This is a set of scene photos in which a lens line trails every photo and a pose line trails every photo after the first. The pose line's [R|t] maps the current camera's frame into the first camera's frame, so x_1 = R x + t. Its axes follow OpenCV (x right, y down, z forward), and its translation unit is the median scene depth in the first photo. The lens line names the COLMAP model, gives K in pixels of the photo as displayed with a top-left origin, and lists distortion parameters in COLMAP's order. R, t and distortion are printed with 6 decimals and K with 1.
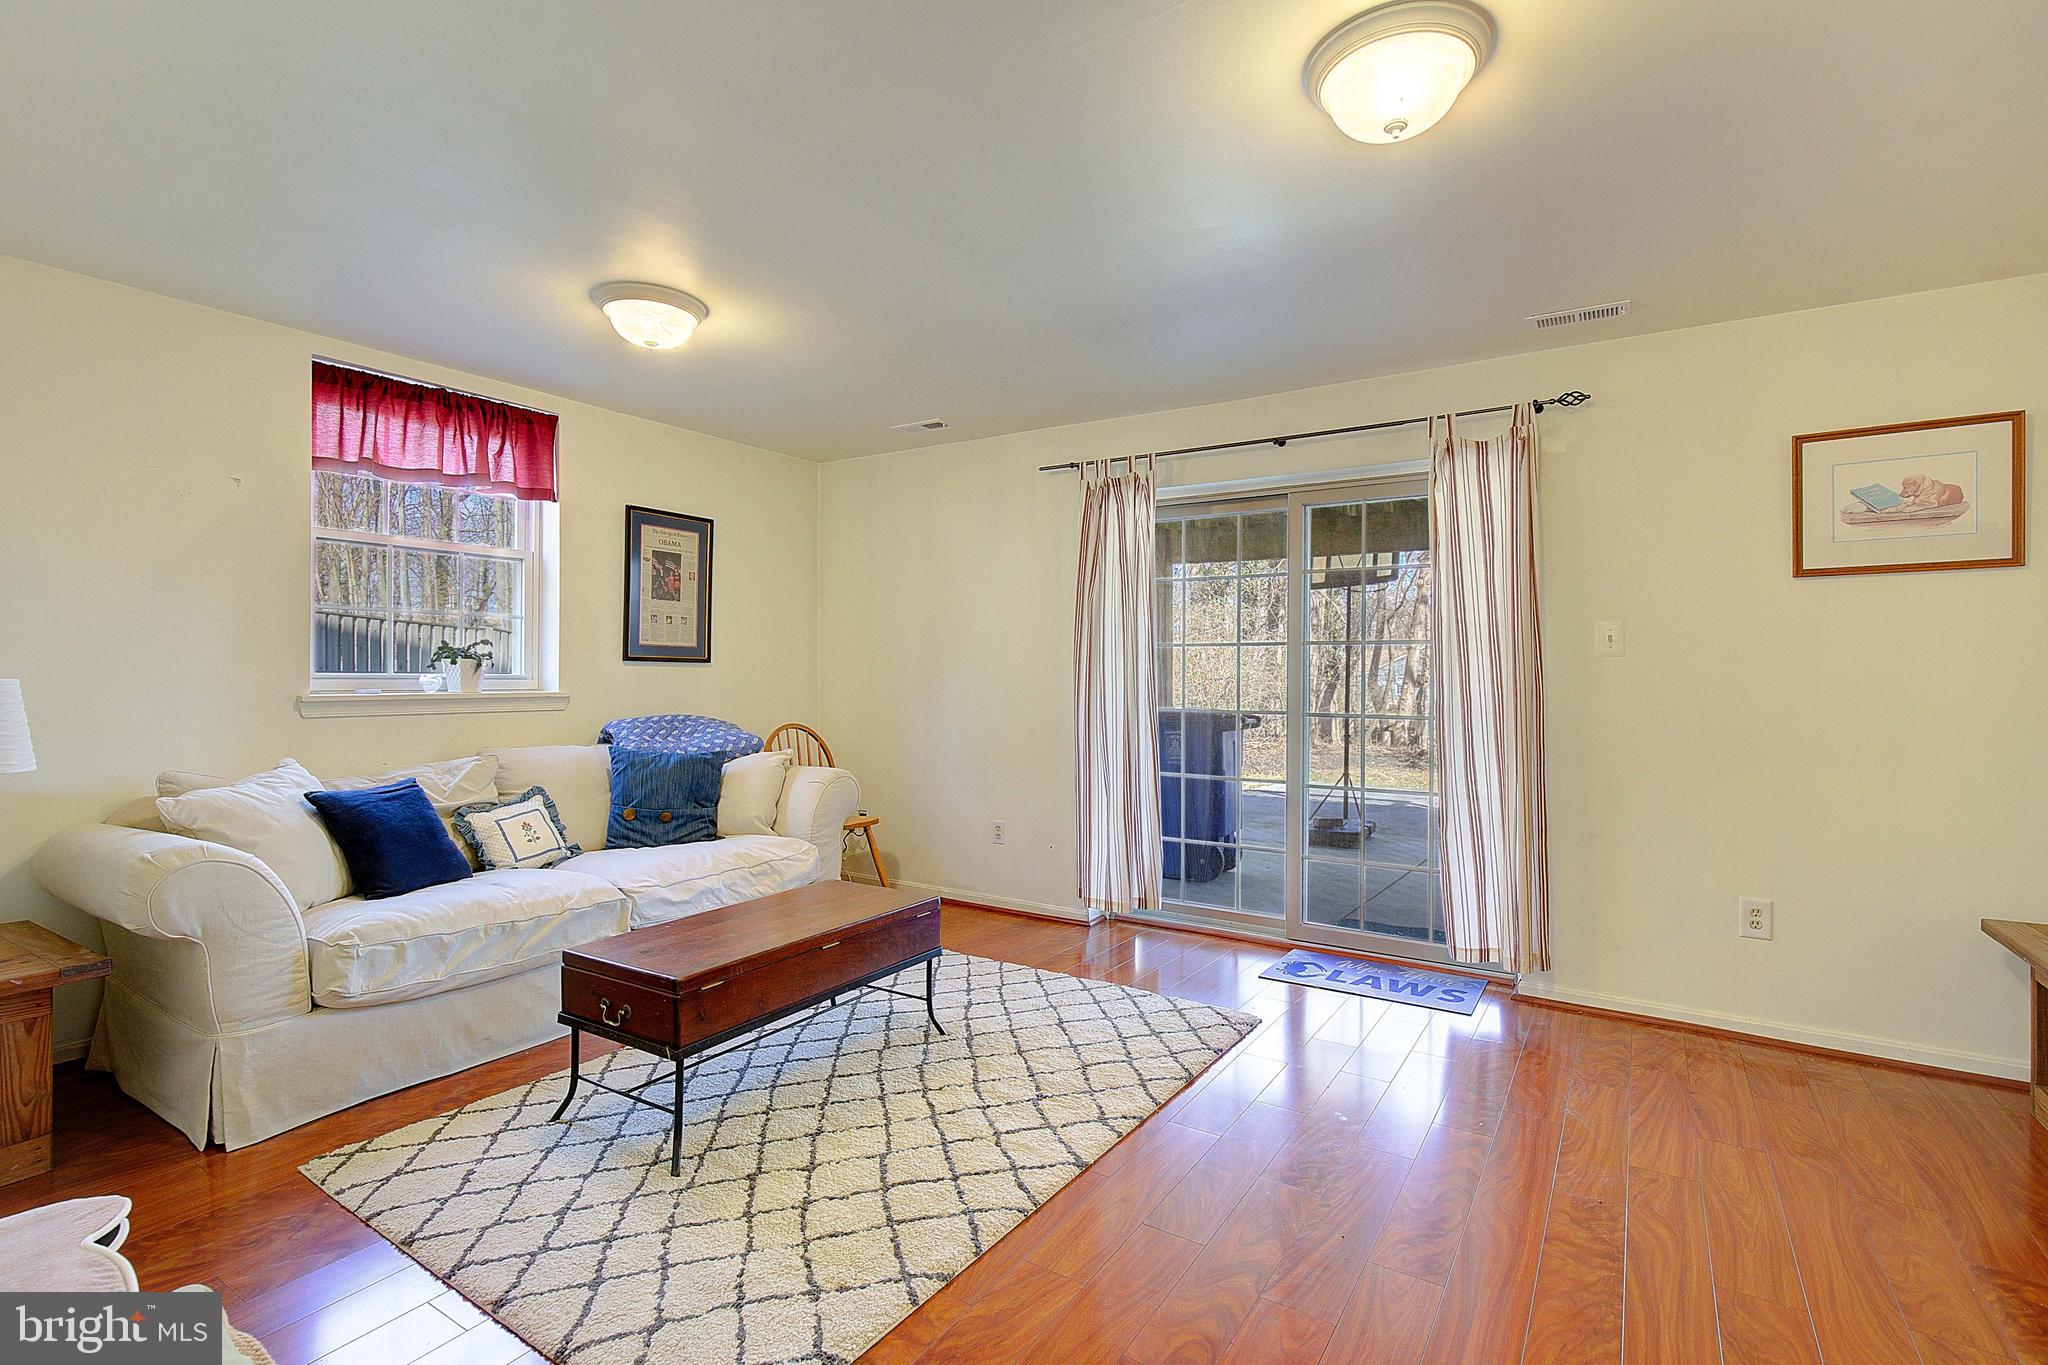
lens RADIAL K [[934.3, 0, 1023.2], [0, 934.3, 670.5], [0, 0, 1]] dist [-0.010995, -0.000769]
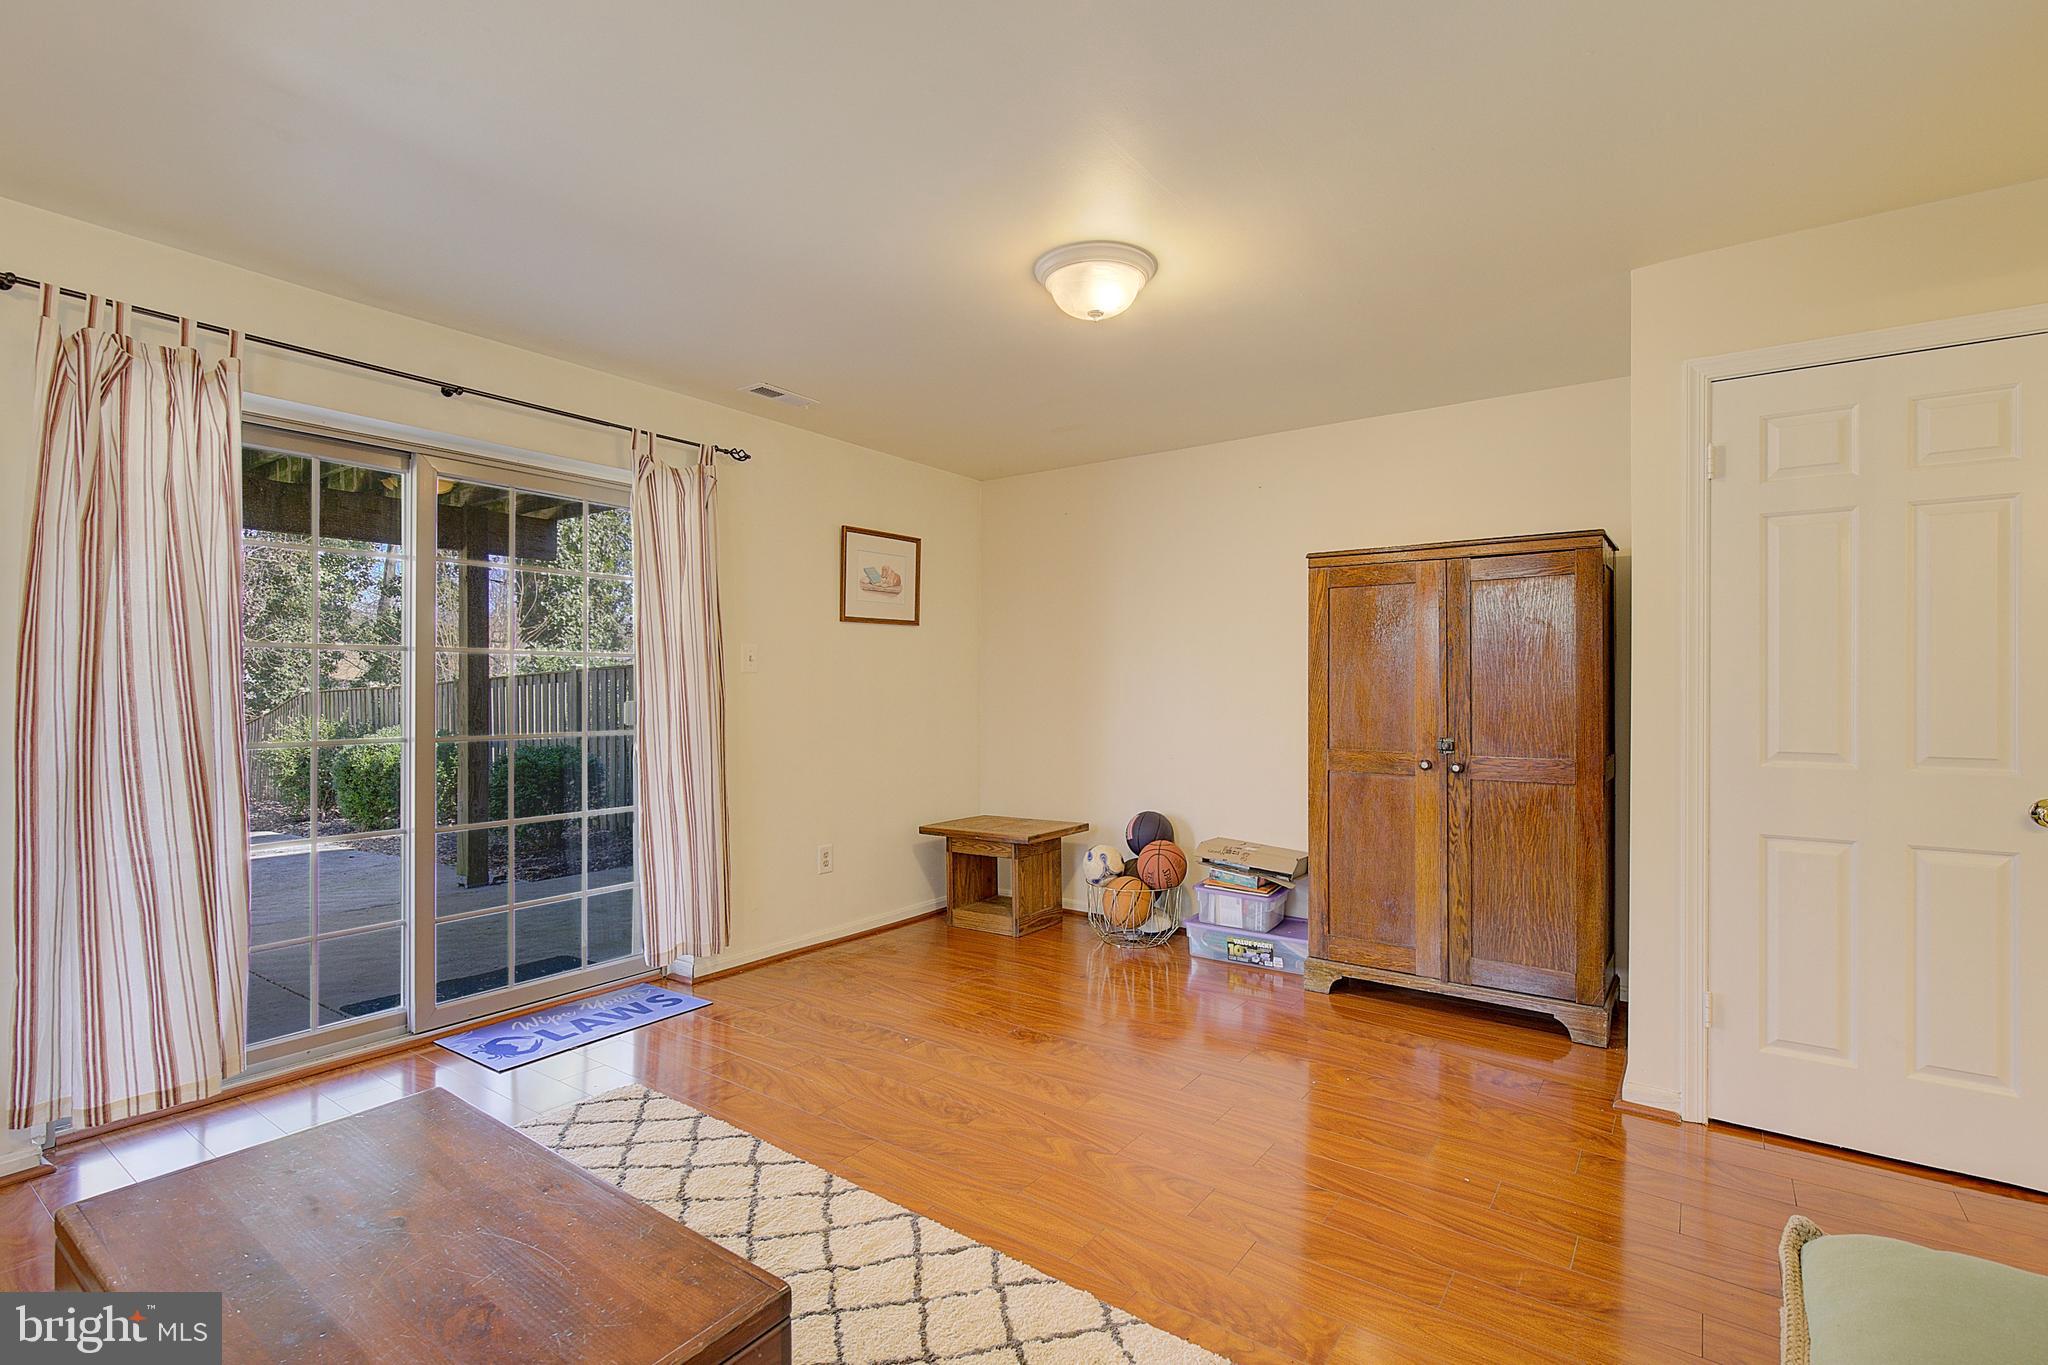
lens RADIAL K [[934.3, 0, 1076.7], [0, 934.3, 683.2], [0, 0, 1]] dist [-0.010995, -0.000769]
pose [[0.006928, -0.001452, 0.999975, -0.530764], [-0.003771, 0.999992, 0.001479, -0.004738], [-0.999969, -0.003781, 0.006922, 0.504815]]
